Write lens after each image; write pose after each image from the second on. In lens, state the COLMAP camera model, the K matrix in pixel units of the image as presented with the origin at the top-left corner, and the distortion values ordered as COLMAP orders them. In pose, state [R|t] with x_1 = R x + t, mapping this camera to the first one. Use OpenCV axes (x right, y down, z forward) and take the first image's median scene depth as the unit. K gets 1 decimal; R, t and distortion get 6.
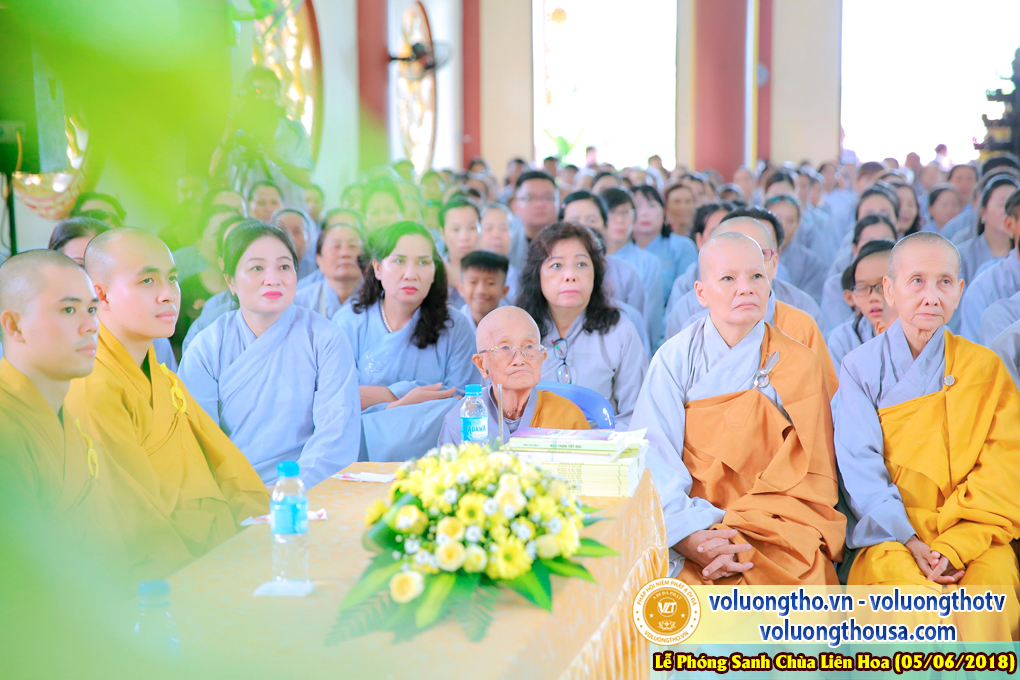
lens RADIAL K [[1905.9, 0, 511.1], [0, 1905.9, 341.5], [0, 0, 1]] dist [-0.036666, 0.000000]
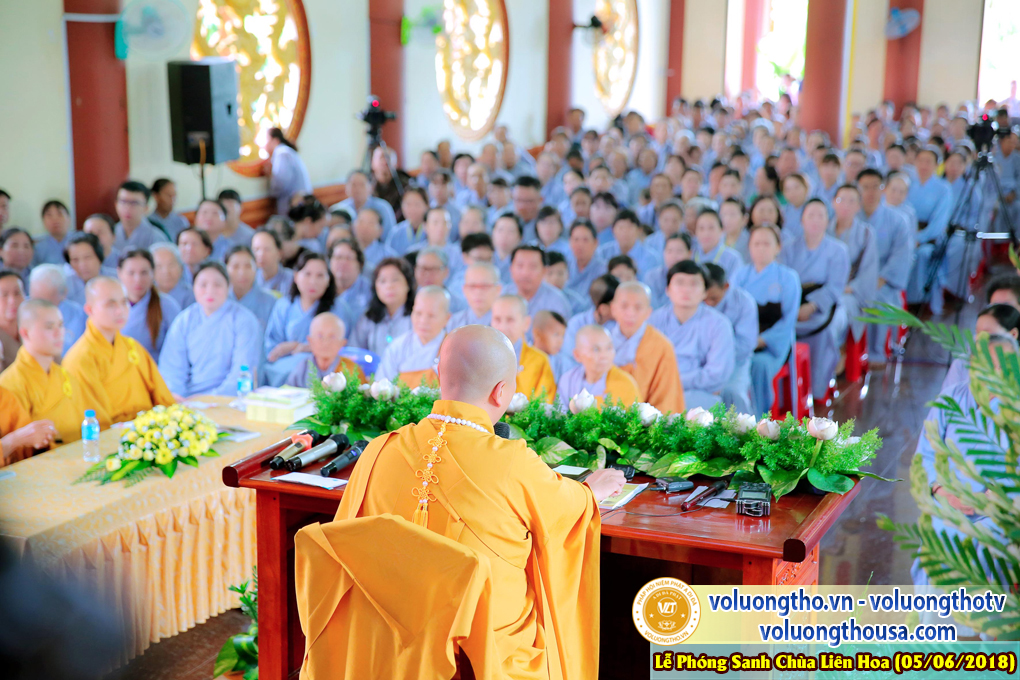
lens RADIAL K [[1891.6, 0, 509.4], [0, 1891.6, 339.5], [0, 0, 1]] dist [0.071769, 0.000000]
pose [[0.966276, 0.073500, -0.246797, 0.770535], [-0.048130, 0.993061, 0.107305, -0.243085], [0.252972, -0.091807, 0.963108, -0.948107]]
